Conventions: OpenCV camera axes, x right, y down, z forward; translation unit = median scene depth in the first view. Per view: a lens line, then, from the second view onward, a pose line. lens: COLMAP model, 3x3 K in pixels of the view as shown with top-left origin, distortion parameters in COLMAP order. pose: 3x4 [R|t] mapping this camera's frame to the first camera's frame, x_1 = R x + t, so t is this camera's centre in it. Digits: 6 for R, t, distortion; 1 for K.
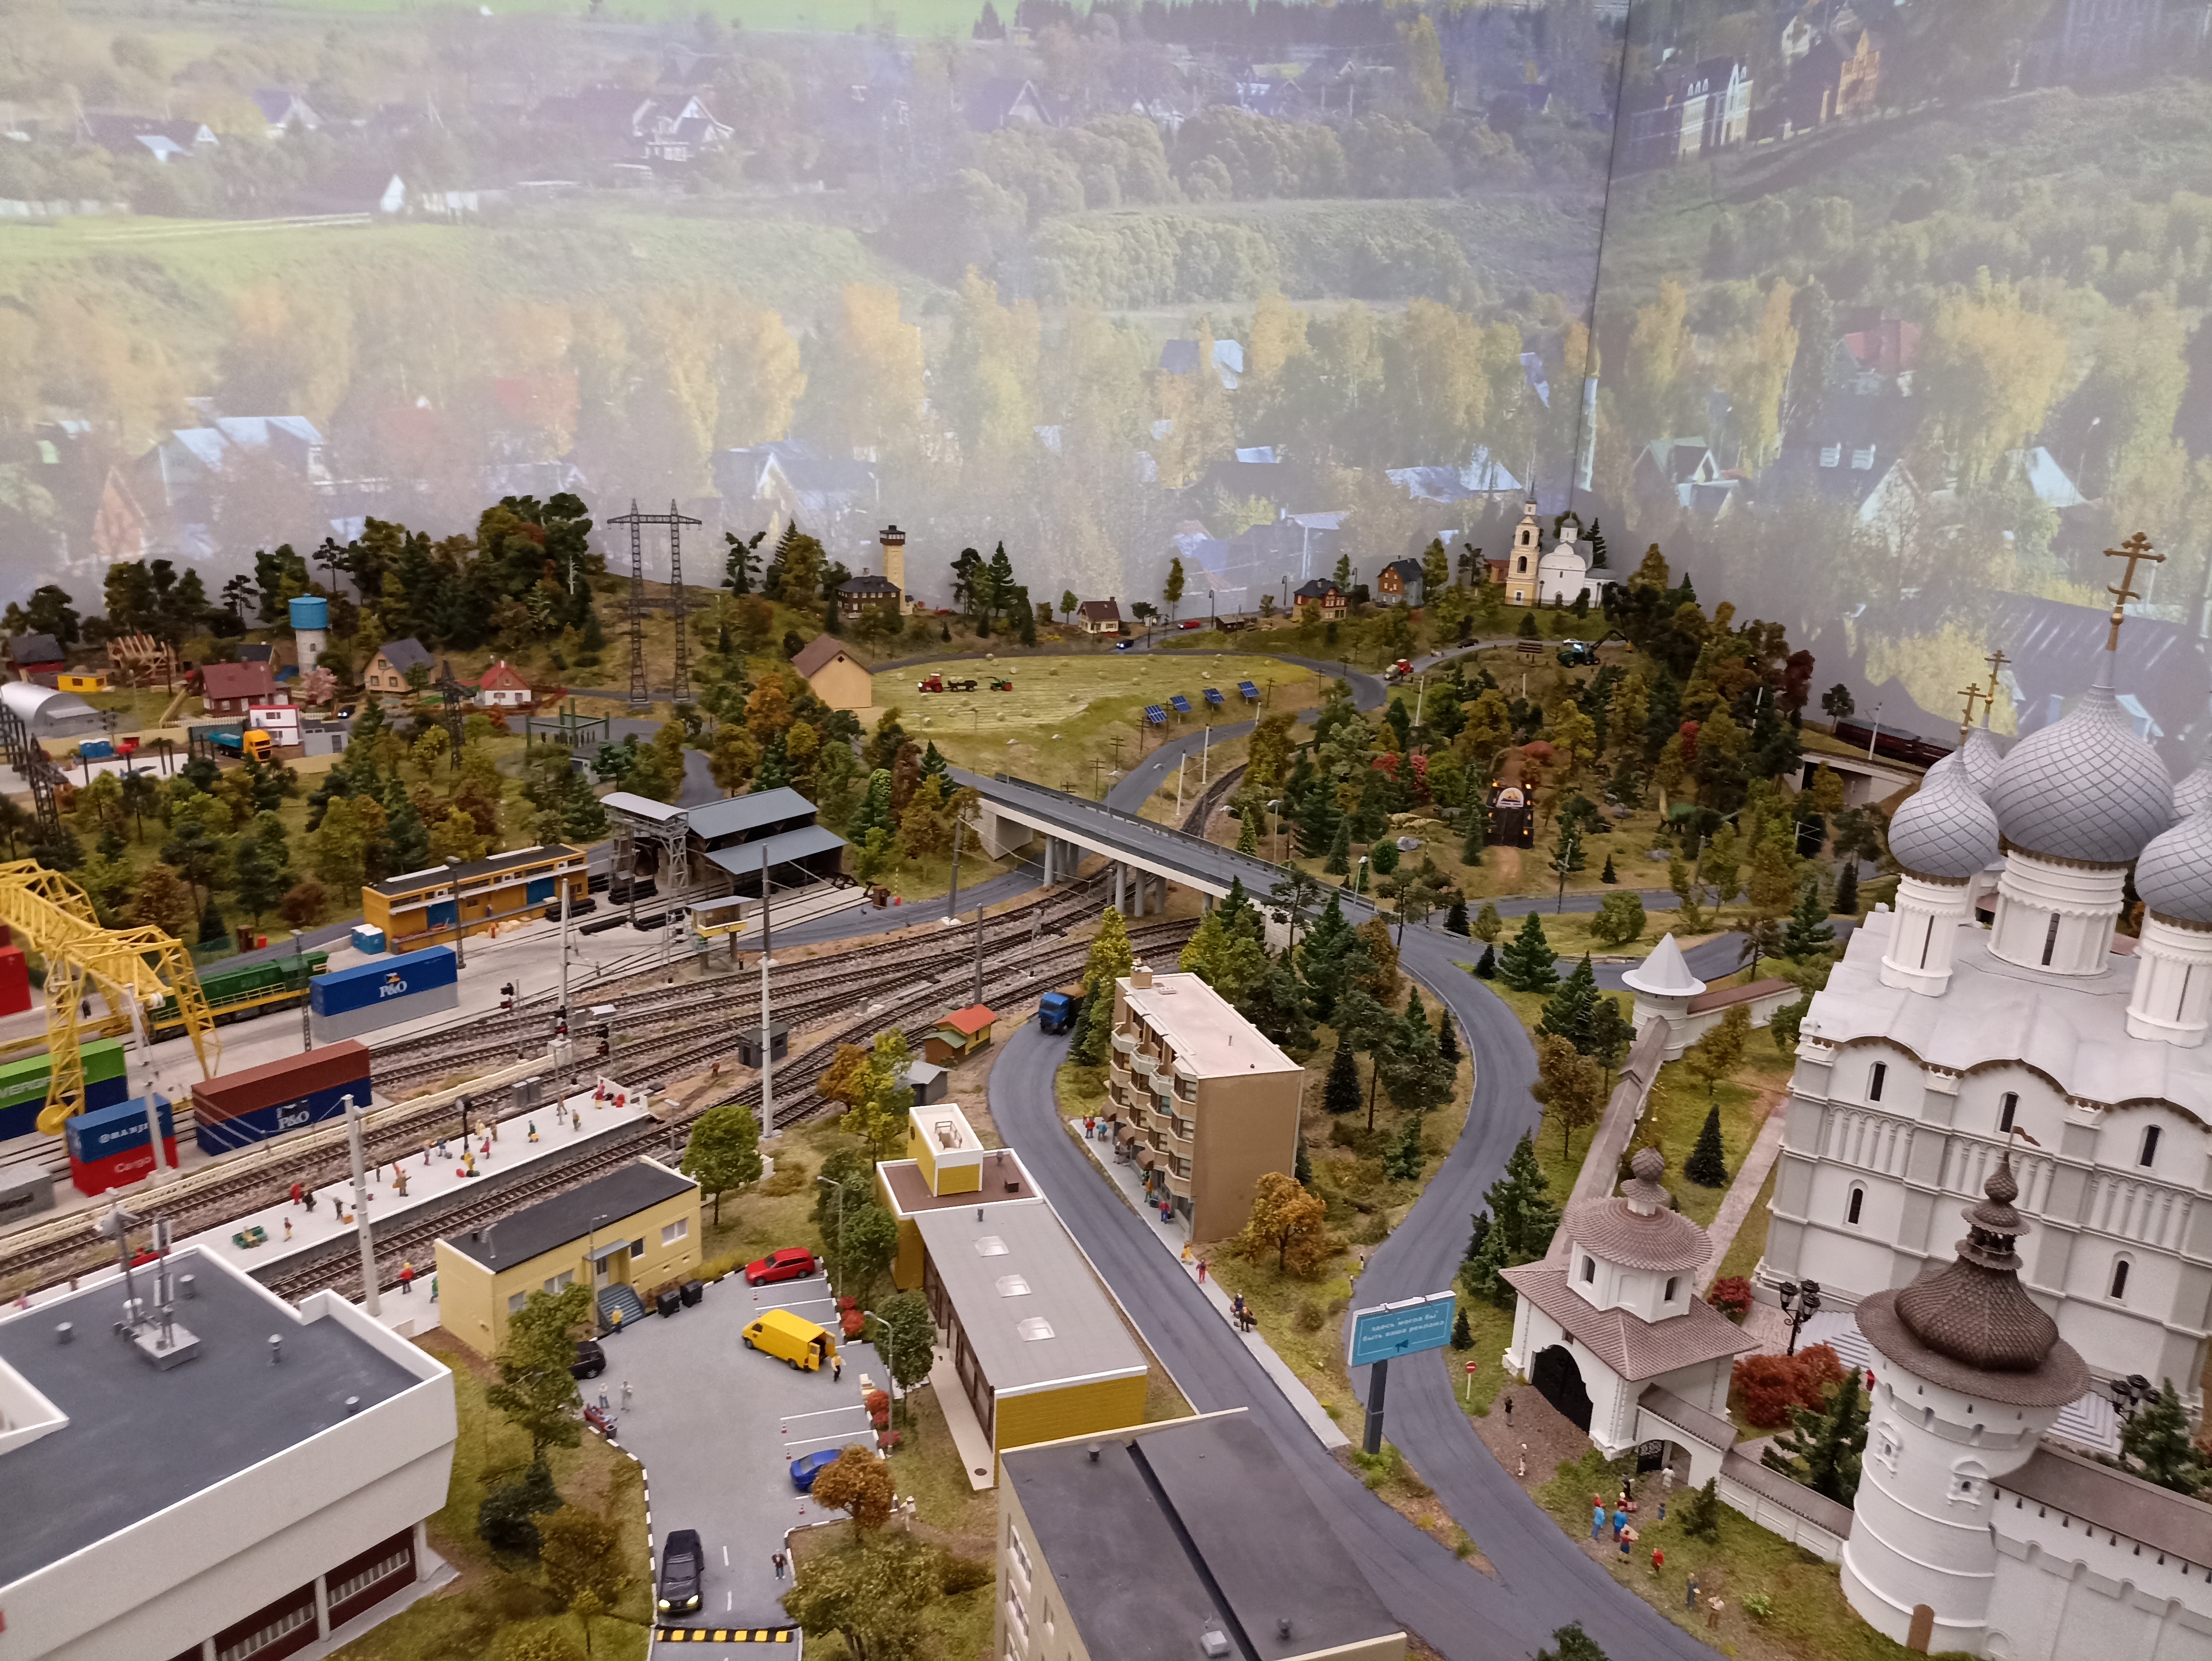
lens RADIAL K [[1627.8, 0, 1096.6], [0, 1627.8, 834.6], [0, 0, 1]] dist [0.019444, -0.005936]
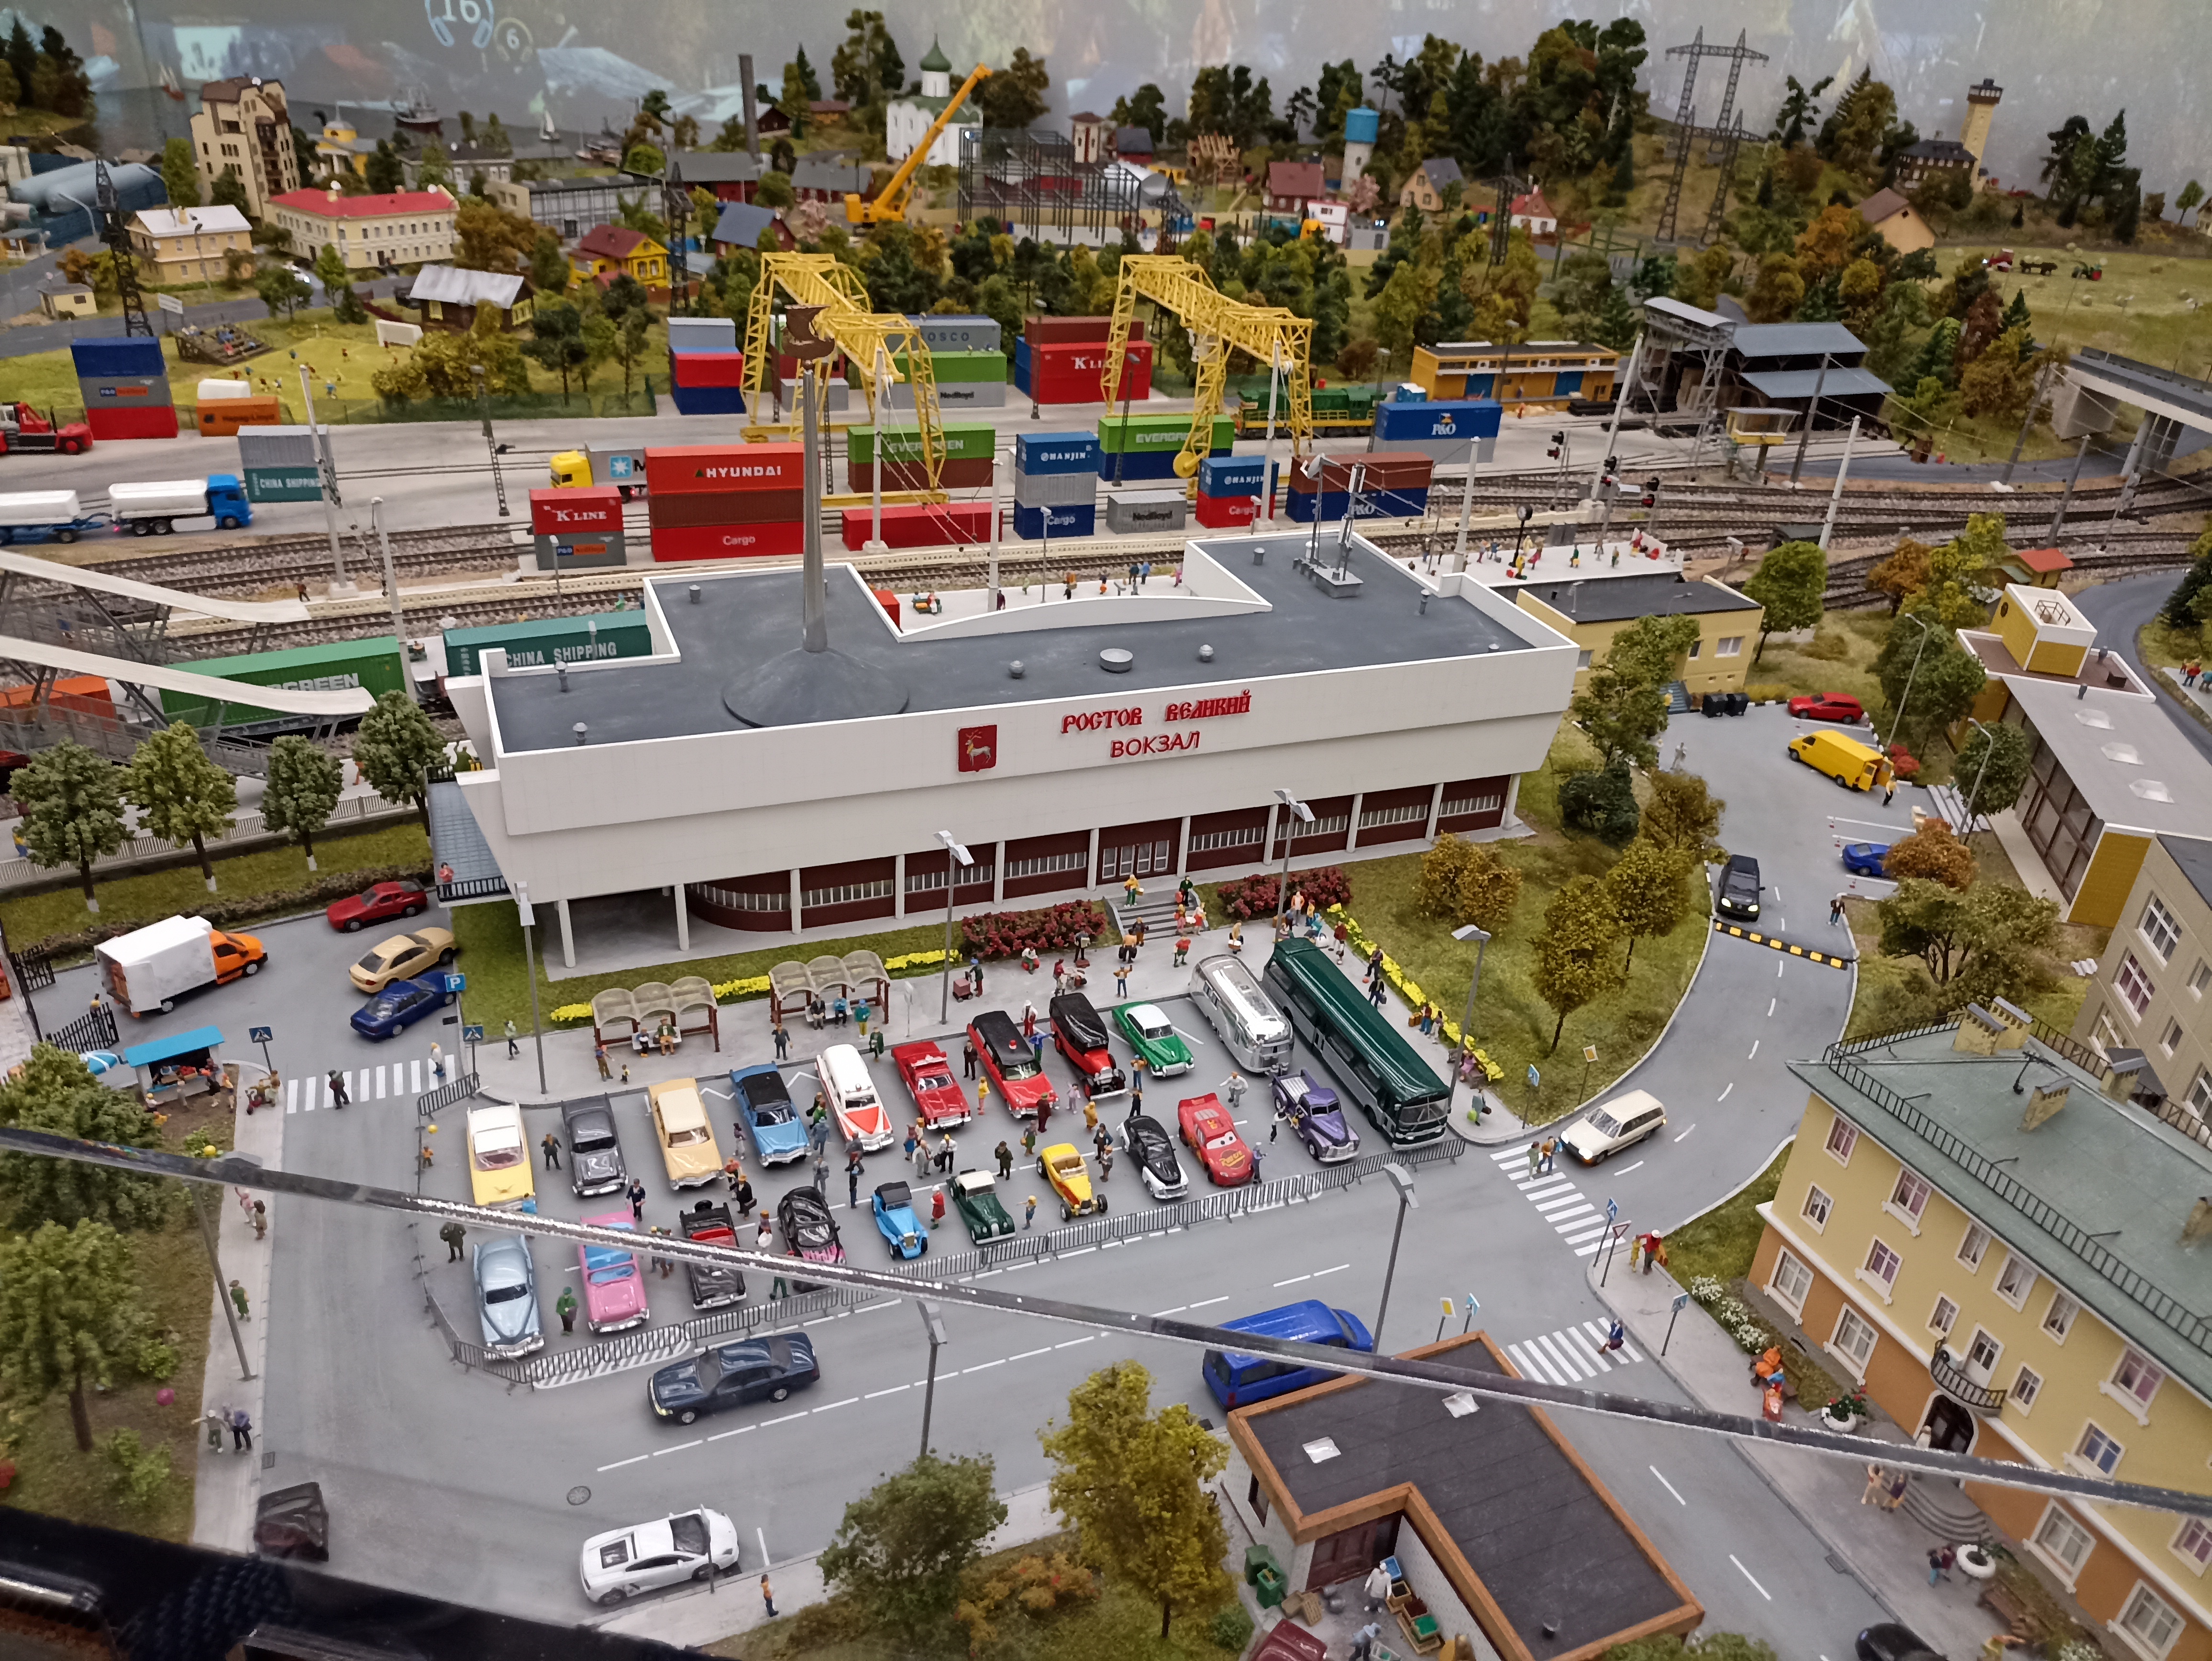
lens RADIAL K [[1627.8, 0, 1096.6], [0, 1627.8, 834.6], [0, 0, 1]] dist [0.019444, -0.005936]
pose [[0.859220, 0.258661, -0.441402, -0.054819], [-0.168124, 0.957615, 0.233895, 0.085475], [0.483193, -0.126757, 0.866289, -0.039268]]
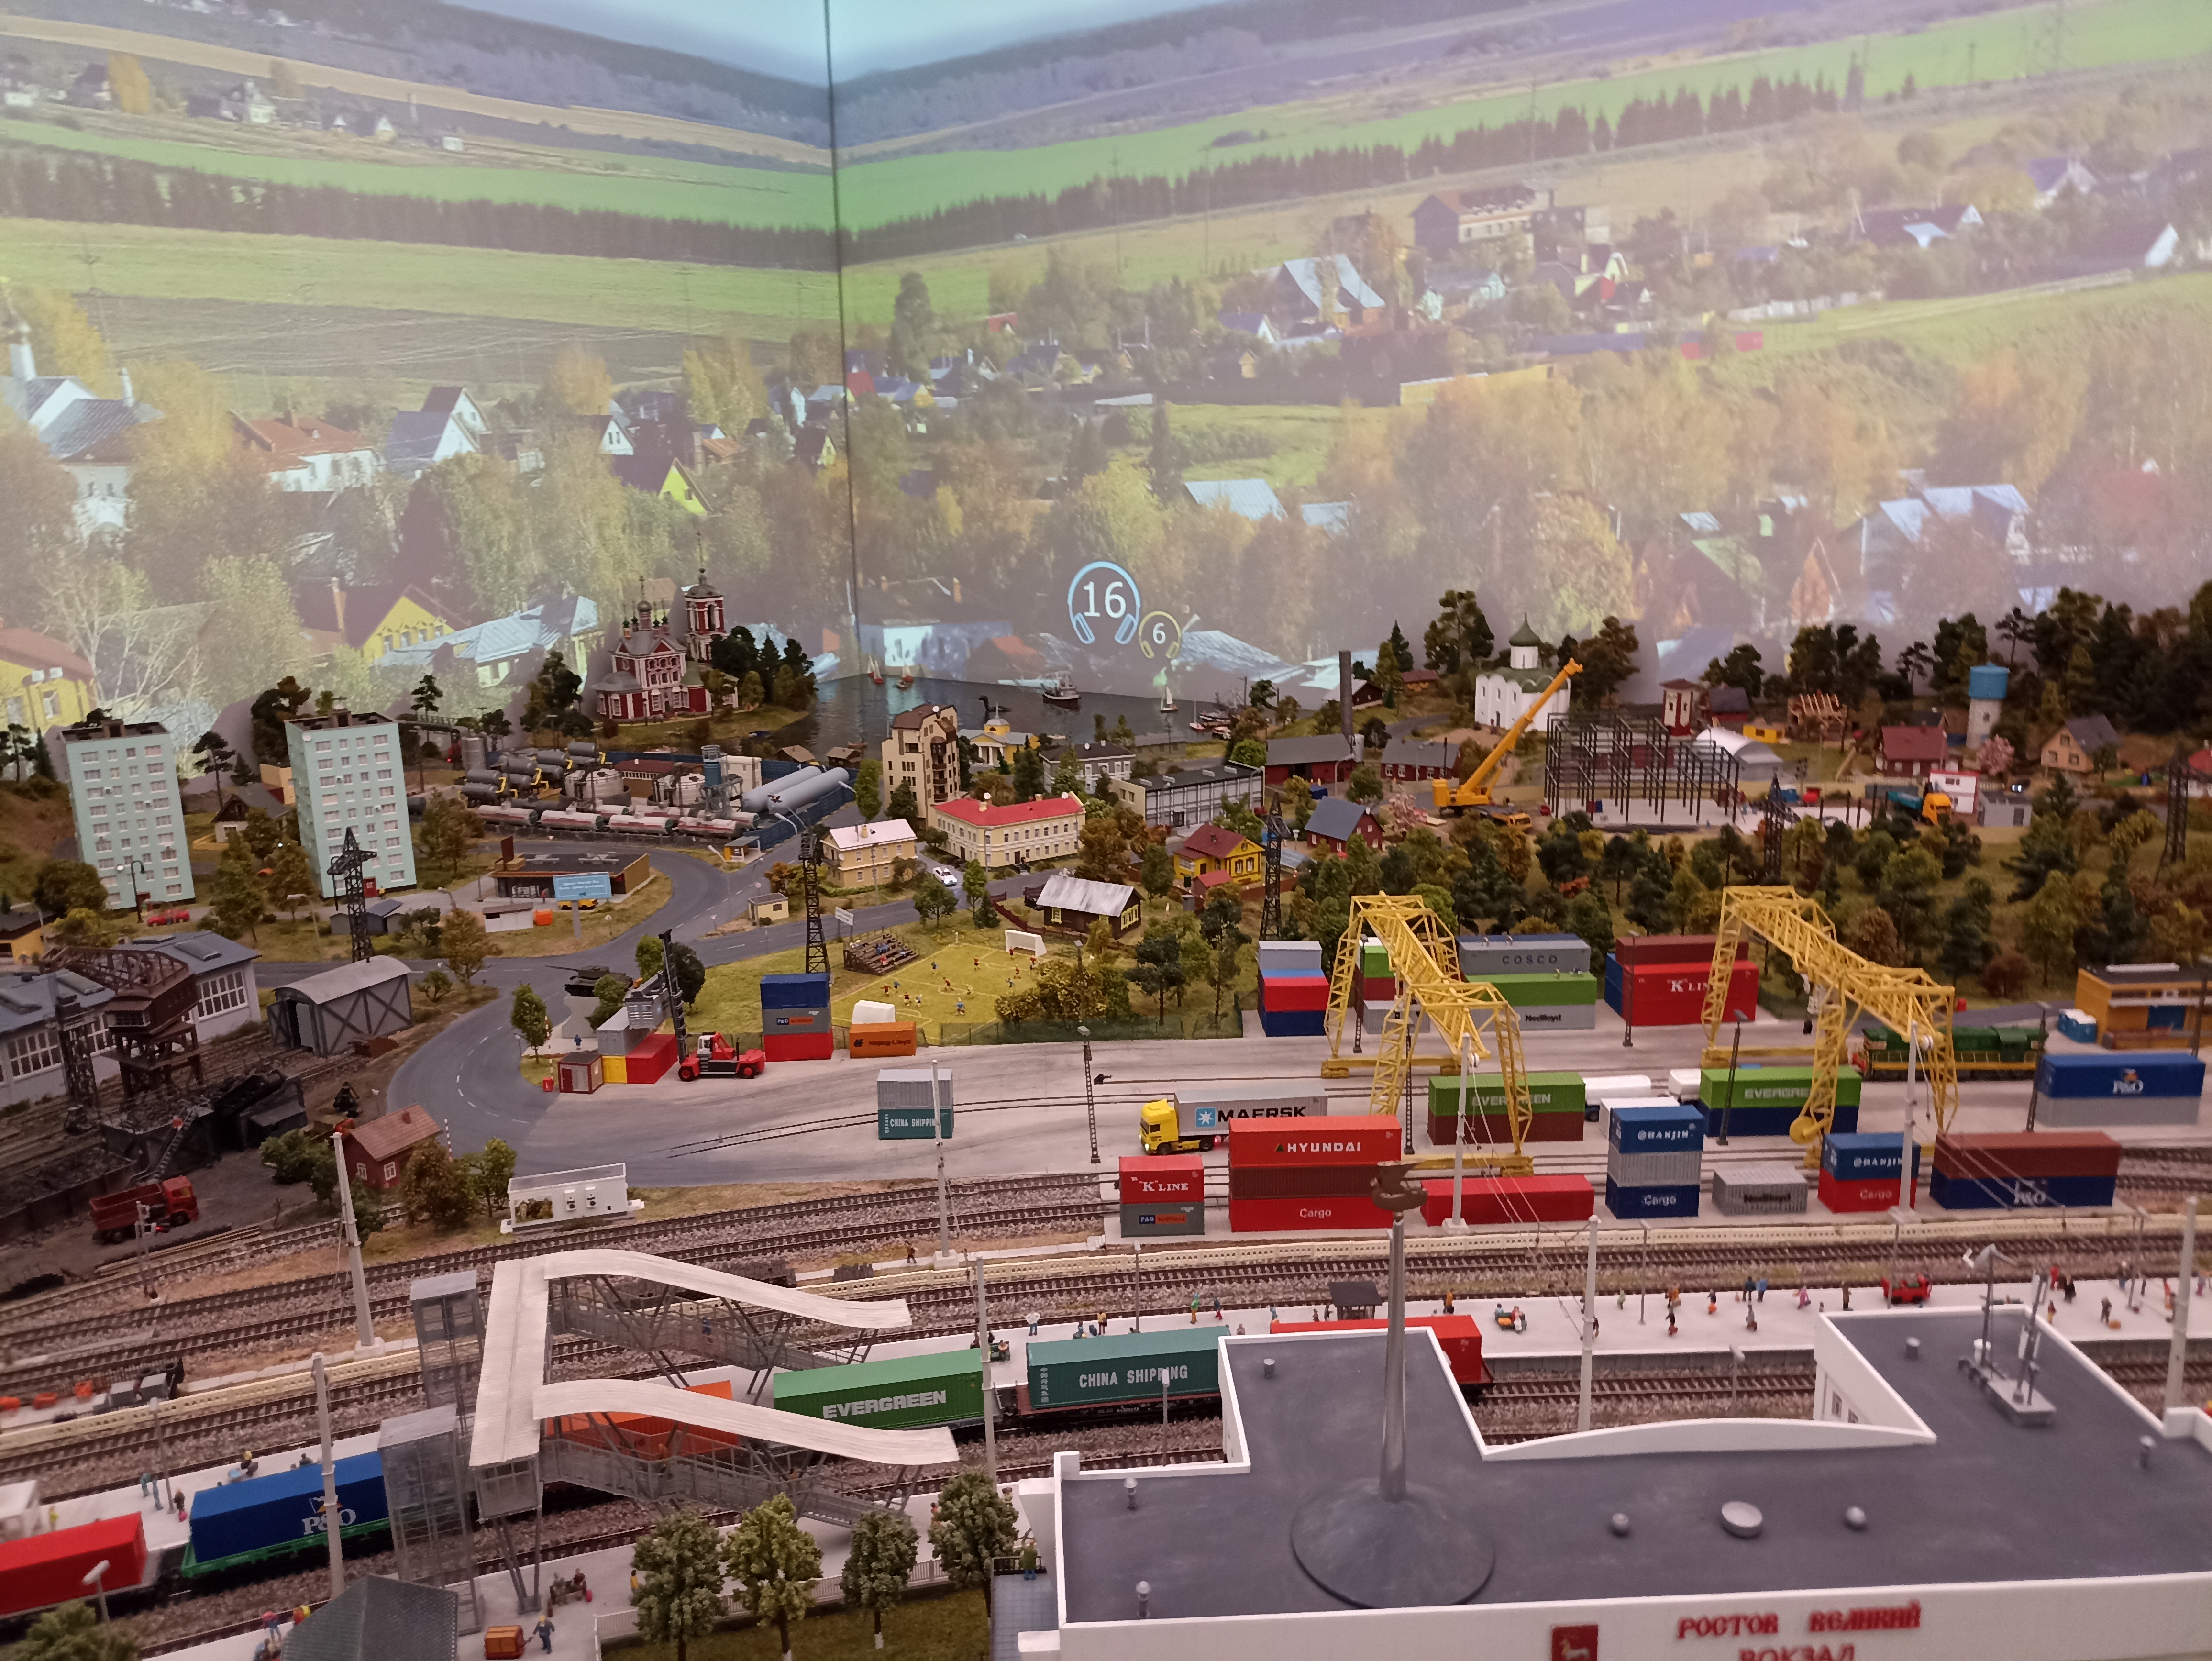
lens RADIAL K [[1611.1, 0, 1106.0], [0, 1611.1, 830.5], [0, 0, 1]] dist [0.025488, -0.012793]
pose [[0.644810, 0.130639, -0.753096, -0.082300], [-0.167210, 0.985530, 0.027792, 0.014369], [0.745829, 0.108005, 0.657324, -0.028277]]
